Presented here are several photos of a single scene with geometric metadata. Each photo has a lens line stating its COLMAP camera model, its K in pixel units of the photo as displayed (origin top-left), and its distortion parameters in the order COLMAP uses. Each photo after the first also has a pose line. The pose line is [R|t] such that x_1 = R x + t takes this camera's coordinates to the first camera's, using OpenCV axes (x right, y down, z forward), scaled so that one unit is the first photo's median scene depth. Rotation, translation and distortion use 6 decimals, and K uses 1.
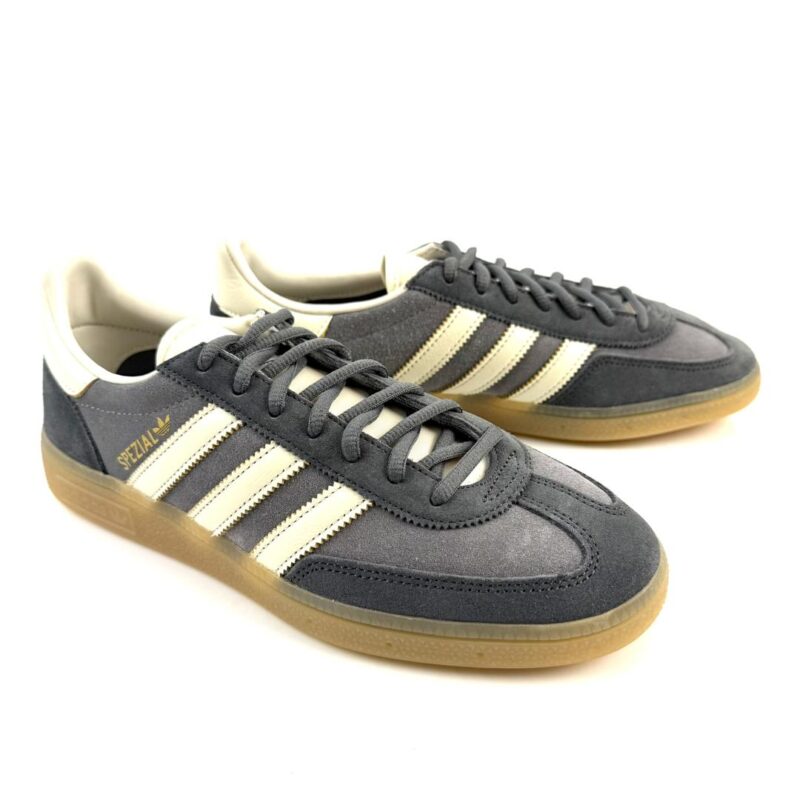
lens RADIAL K [[761.0, 0, 400.0], [0, 761.0, 400.0], [0, 0, 1]] dist [0.139916, -0.464393]
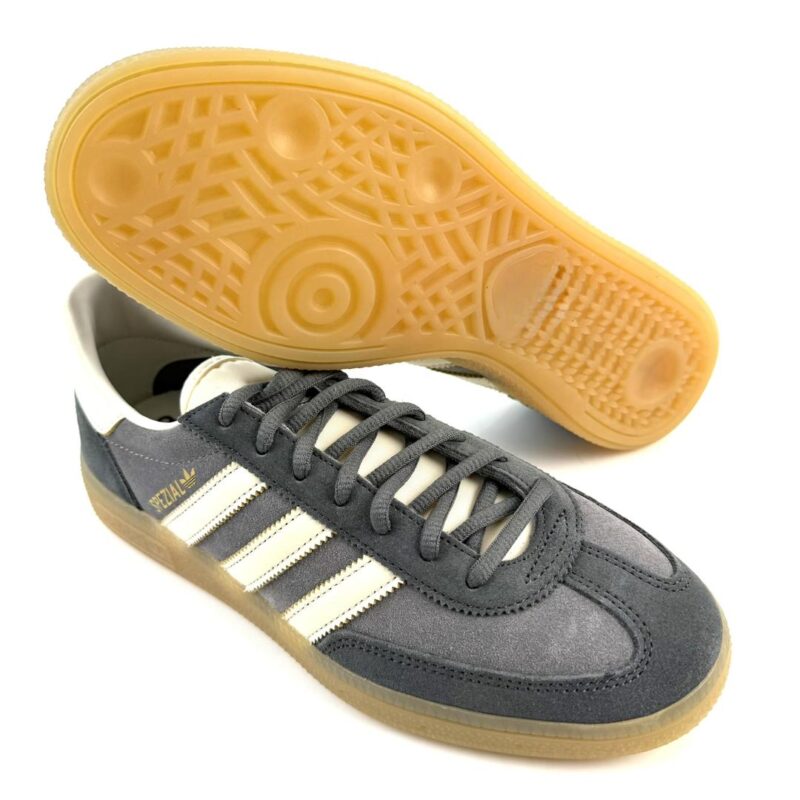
lens RADIAL K [[761.0, 0, 400.0], [0, 761.0, 400.0], [0, 0, 1]] dist [0.139916, -0.464393]
pose [[0.994419, -0.007264, -0.105249, 0.056228], [0.022217, 0.989674, 0.141607, -0.206322], [0.103133, -0.143155, 0.984312, 0.113133]]
